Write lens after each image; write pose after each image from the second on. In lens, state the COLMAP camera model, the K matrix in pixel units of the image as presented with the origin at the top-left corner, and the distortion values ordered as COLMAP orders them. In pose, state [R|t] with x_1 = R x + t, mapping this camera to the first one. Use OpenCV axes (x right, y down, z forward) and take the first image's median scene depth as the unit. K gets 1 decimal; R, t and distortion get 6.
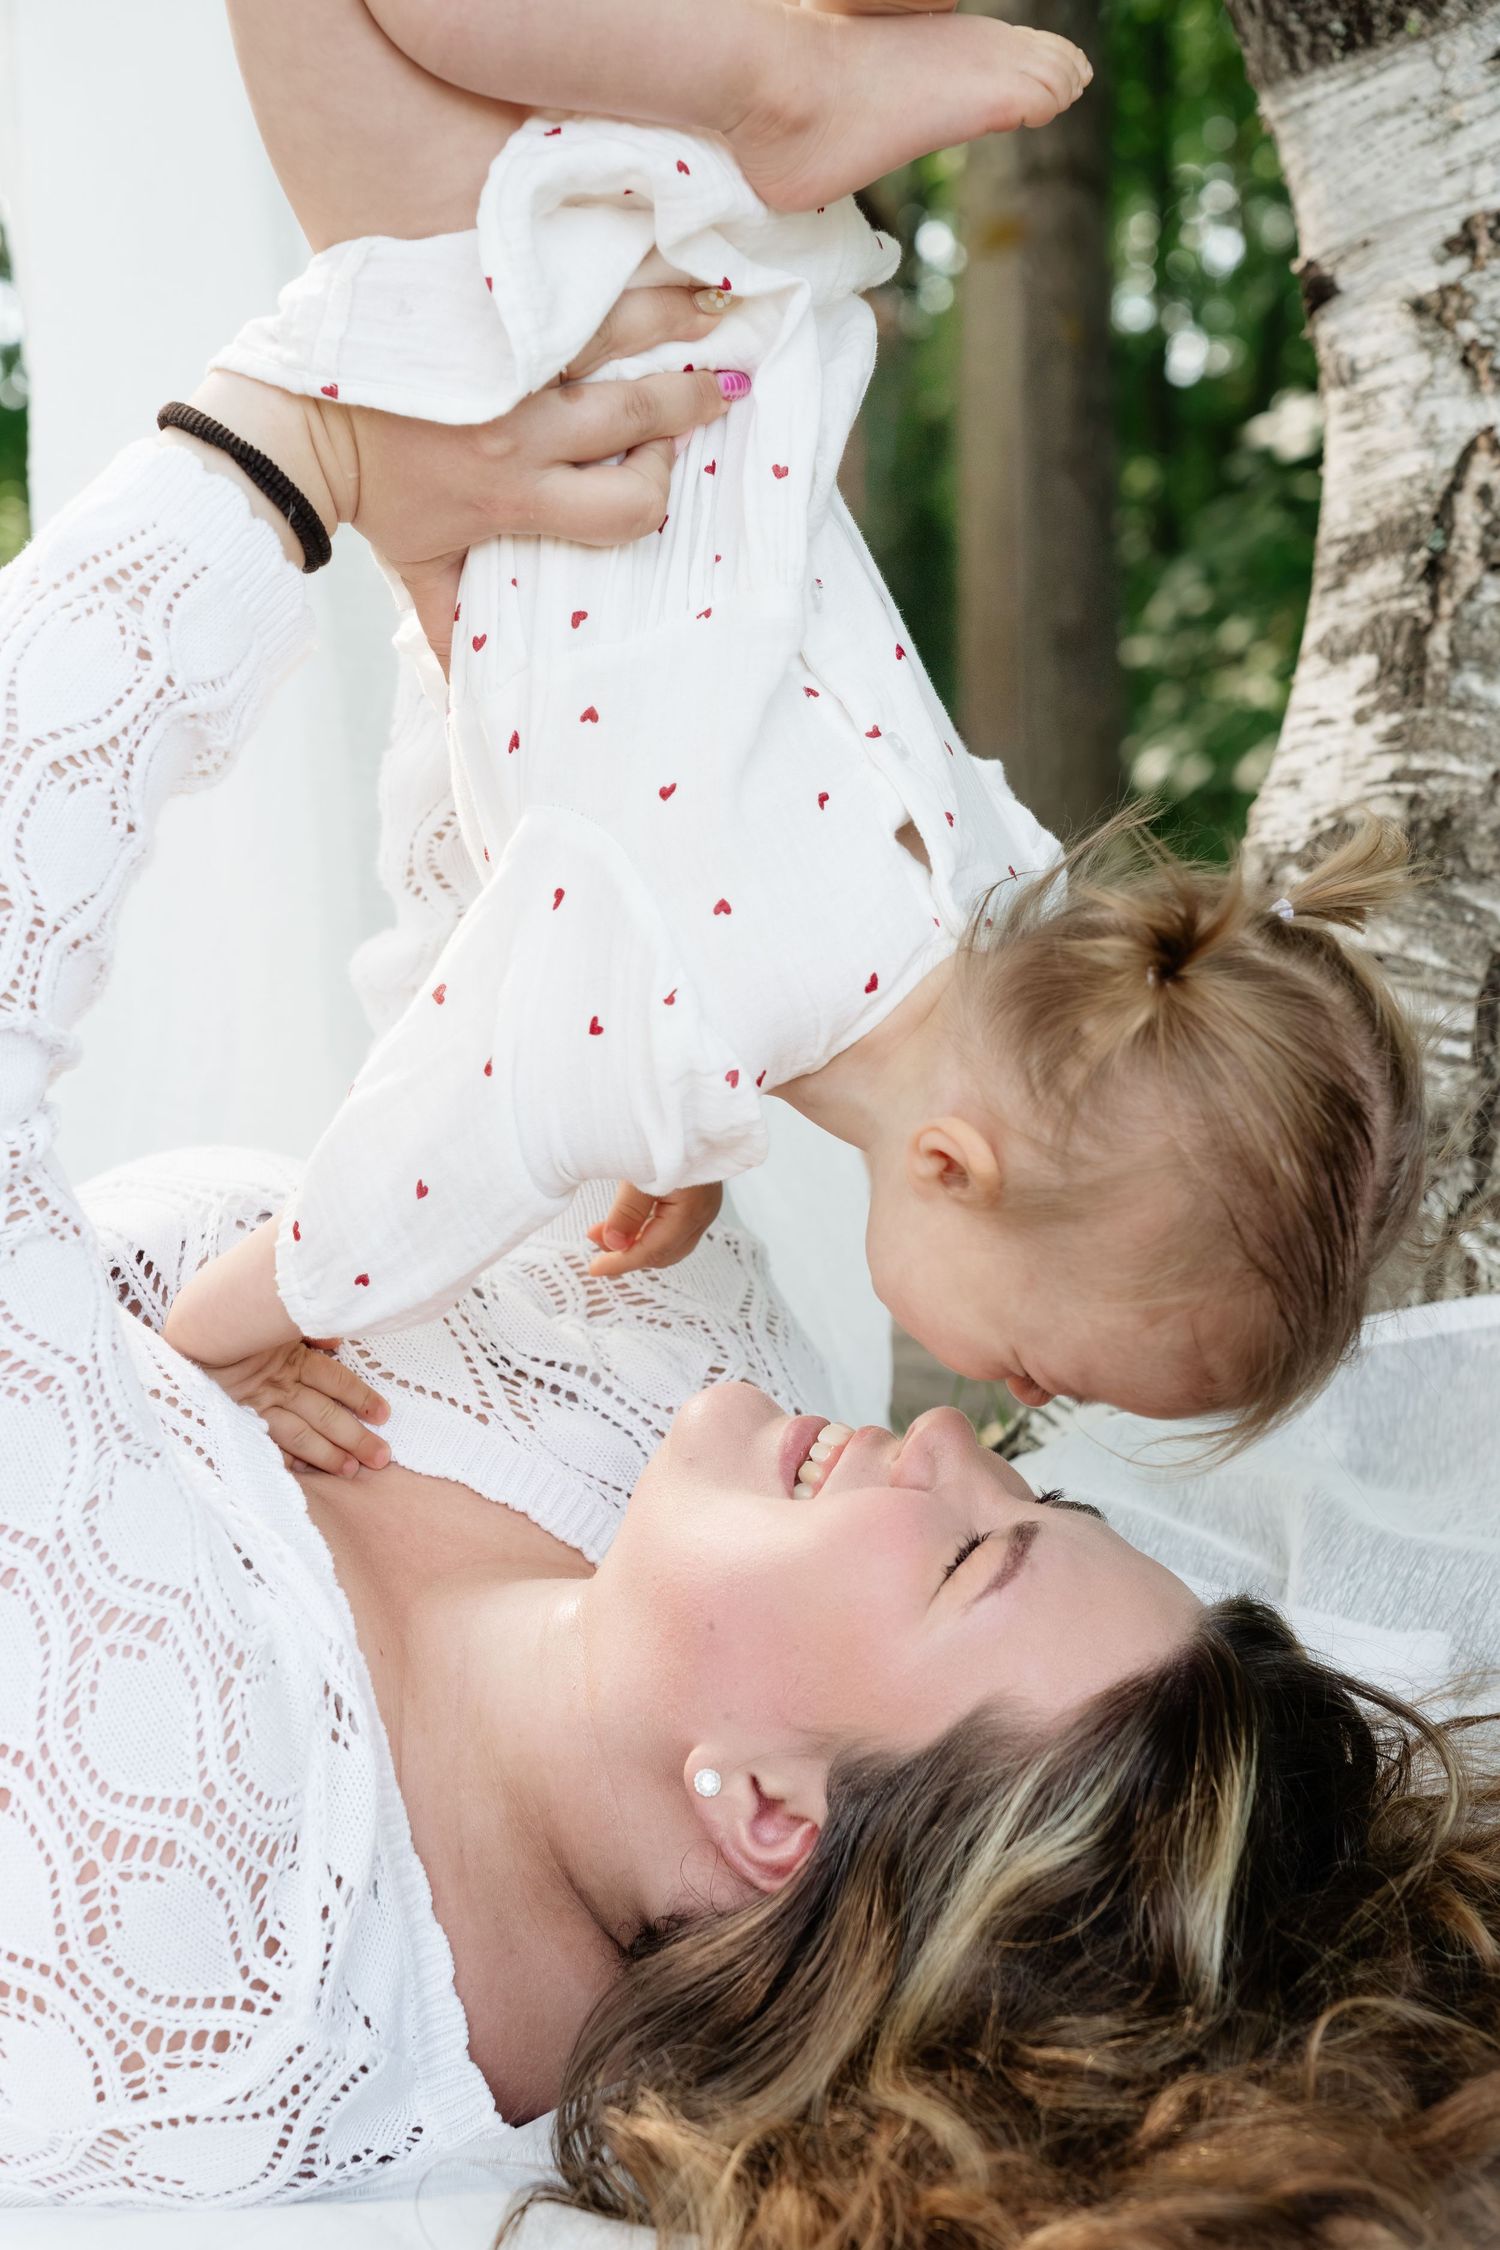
lens RADIAL K [[4476.6, 0, 744.0], [0, 4476.6, 1173.8], [0, 0, 1]] dist [-0.018031, 0.314565]
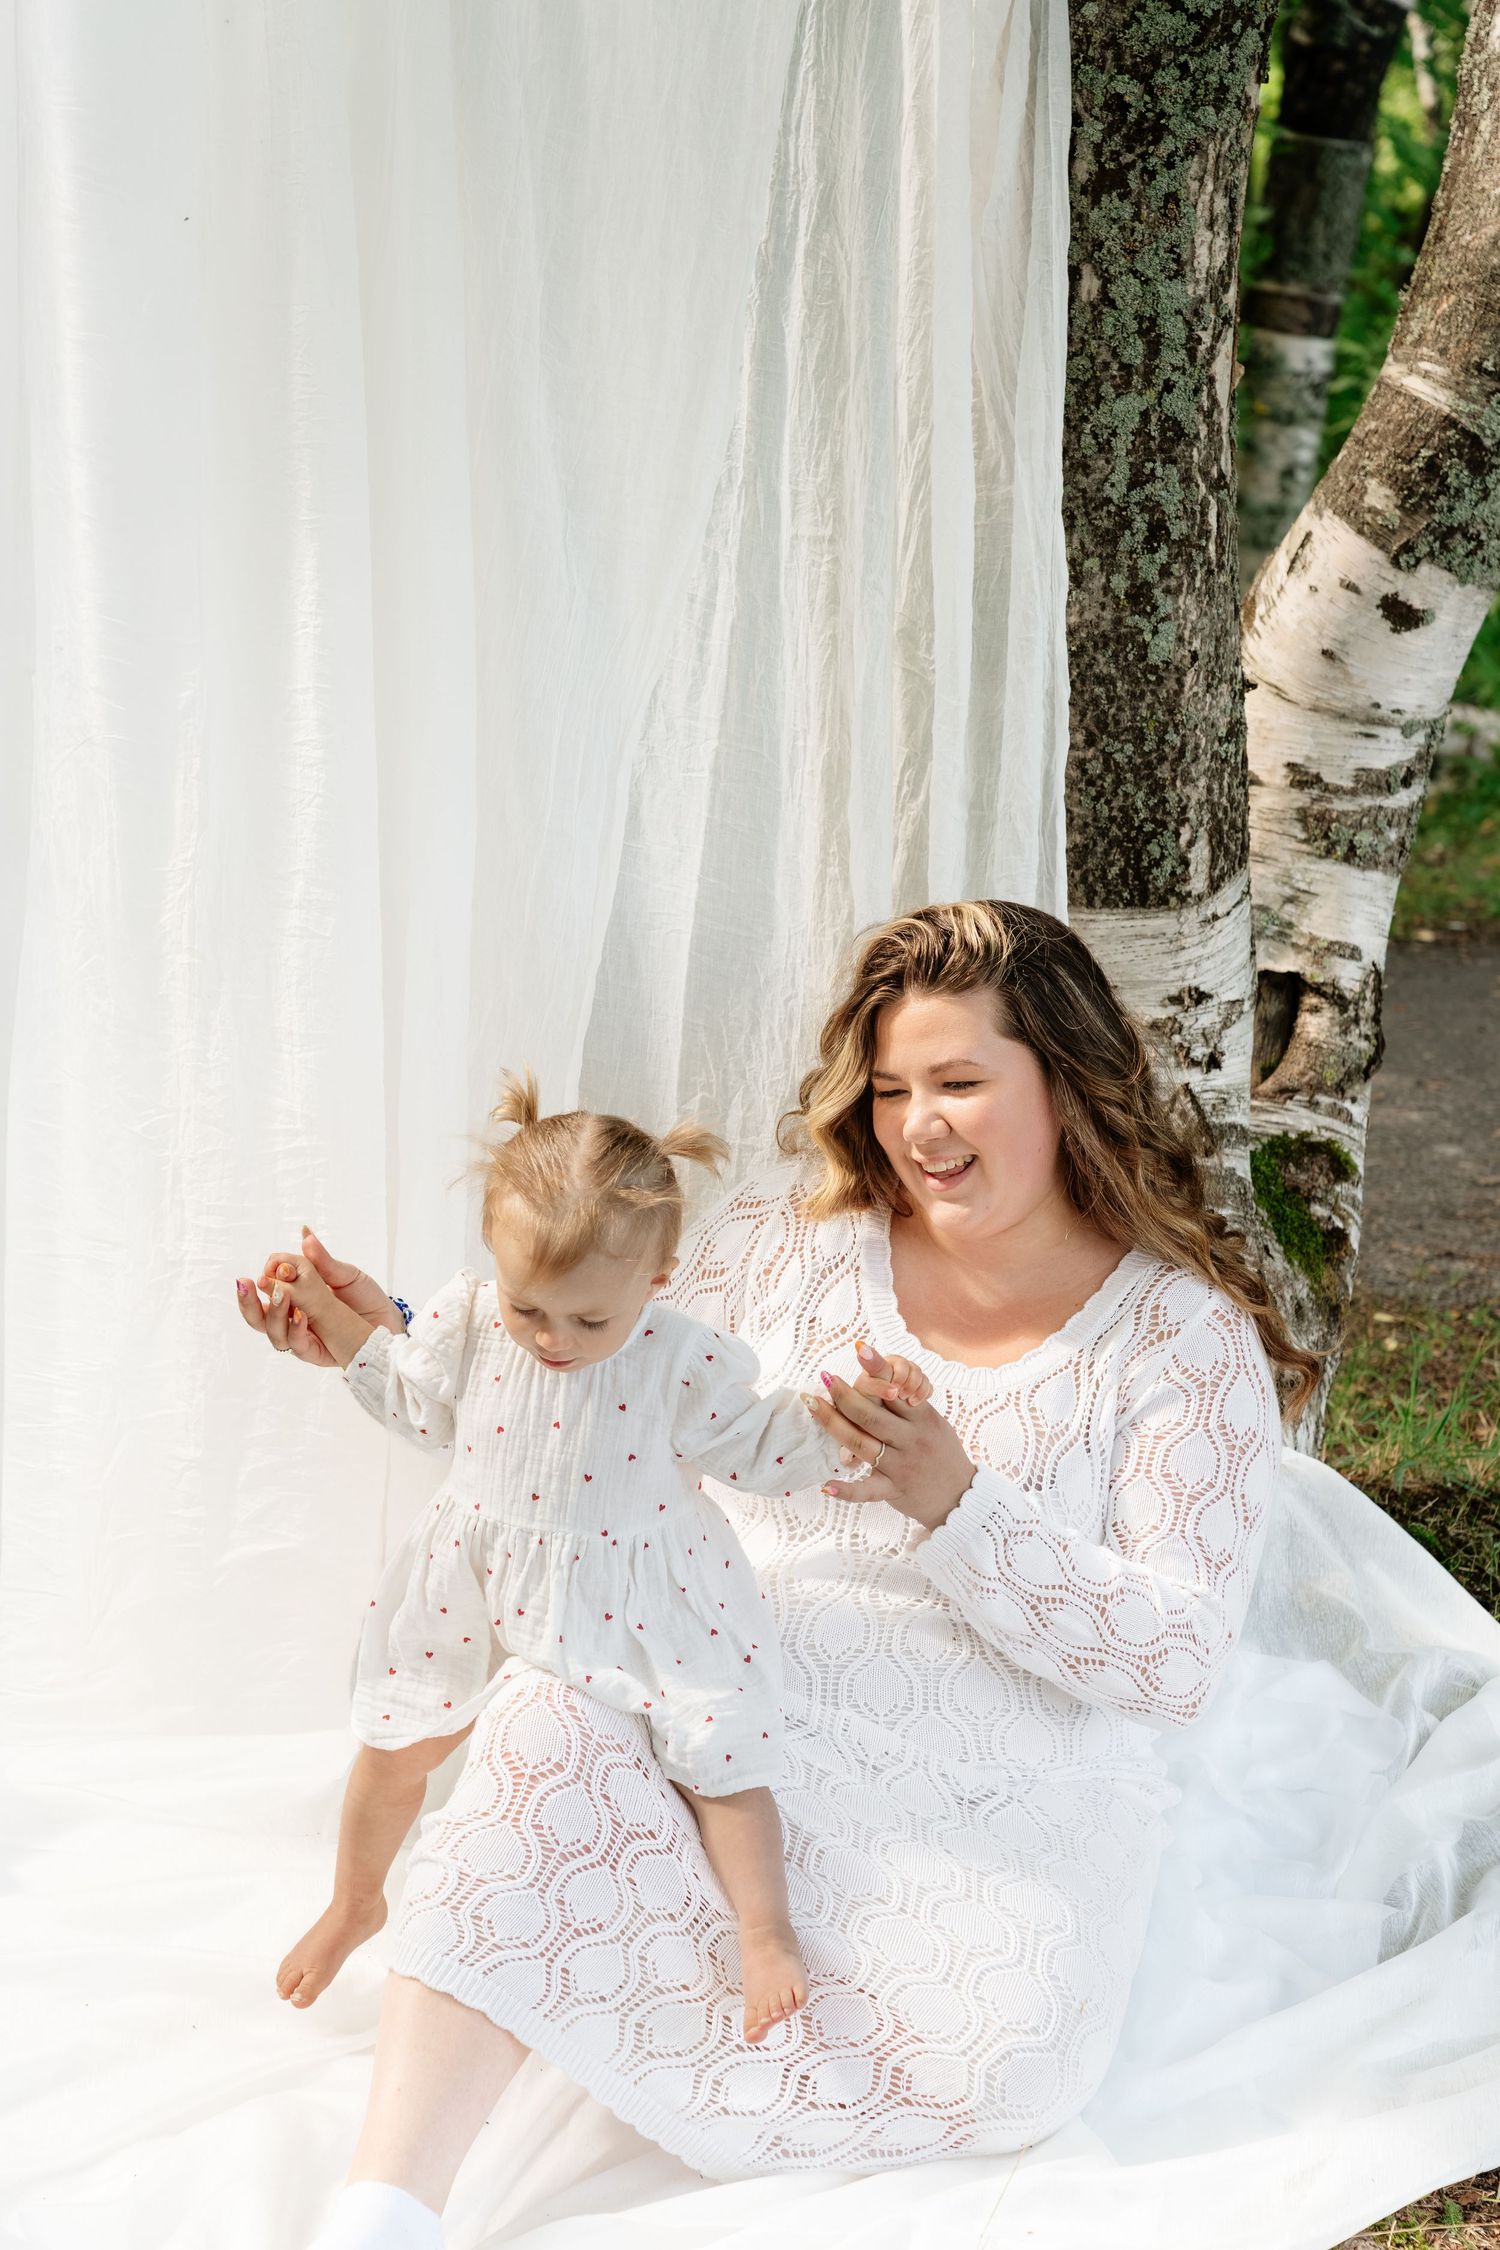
lens RADIAL K [[4476.6, 0, 744.0], [0, 4476.6, 1173.8], [0, 0, 1]] dist [-0.018031, 0.314565]
pose [[0.712260, -0.105626, 0.693923, -1.485988], [-0.008645, 0.987218, 0.159143, -0.464868], [-0.701863, -0.119350, 0.702242, -0.371950]]
